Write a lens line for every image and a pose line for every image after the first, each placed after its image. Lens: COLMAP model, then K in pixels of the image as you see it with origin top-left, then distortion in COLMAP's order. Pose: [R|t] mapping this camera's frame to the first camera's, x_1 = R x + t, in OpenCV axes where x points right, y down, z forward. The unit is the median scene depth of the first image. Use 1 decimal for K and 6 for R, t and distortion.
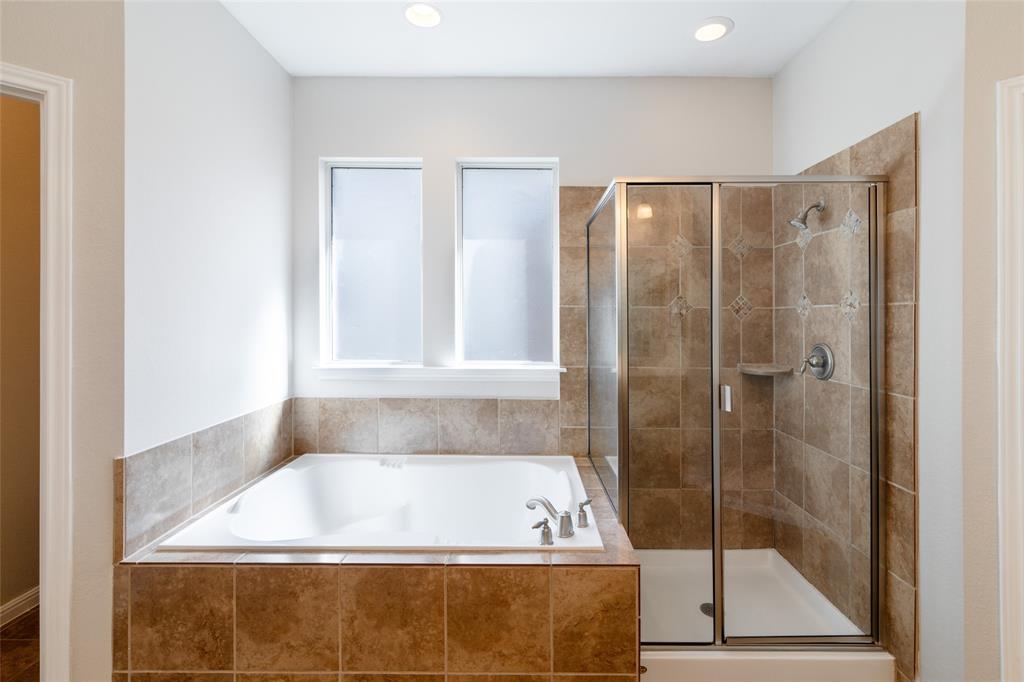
lens RADIAL K [[451.6, 0, 514.5], [0, 451.6, 320.3], [0, 0, 1]] dist [-0.028289, 0.017956]
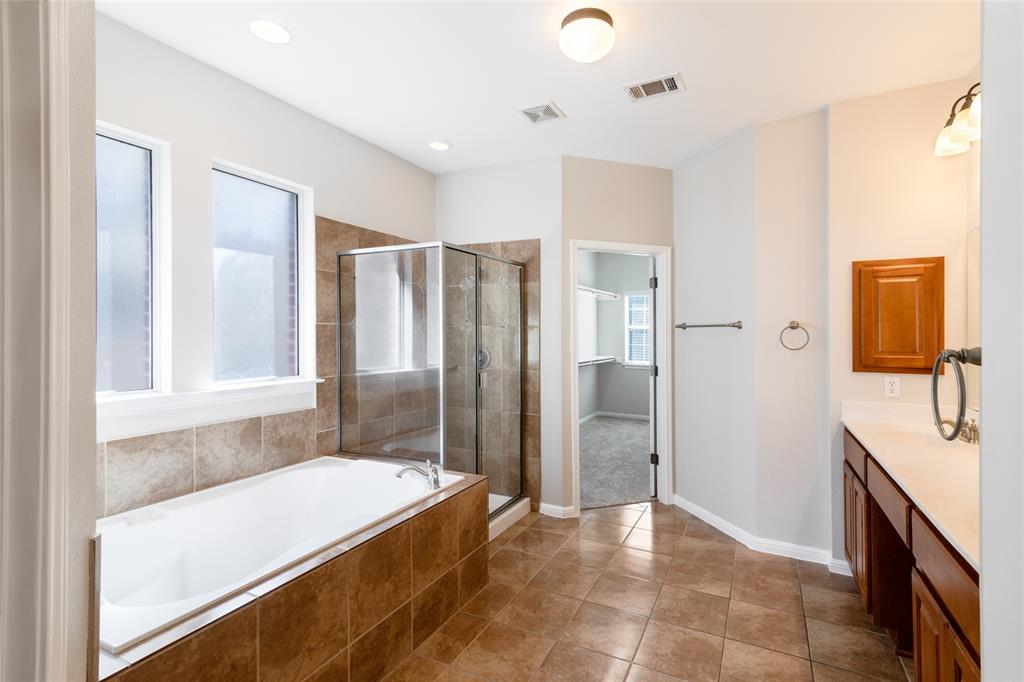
lens RADIAL K [[473.9, 0, 515.1], [0, 473.9, 324.8], [0, 0, 1]] dist [0.000466, 0.000007]
pose [[0.458985, 0.011599, 0.888368, -0.722329], [0.004506, 0.999872, -0.015382, -0.007687], [-0.888432, 0.011063, 0.458874, 0.030496]]
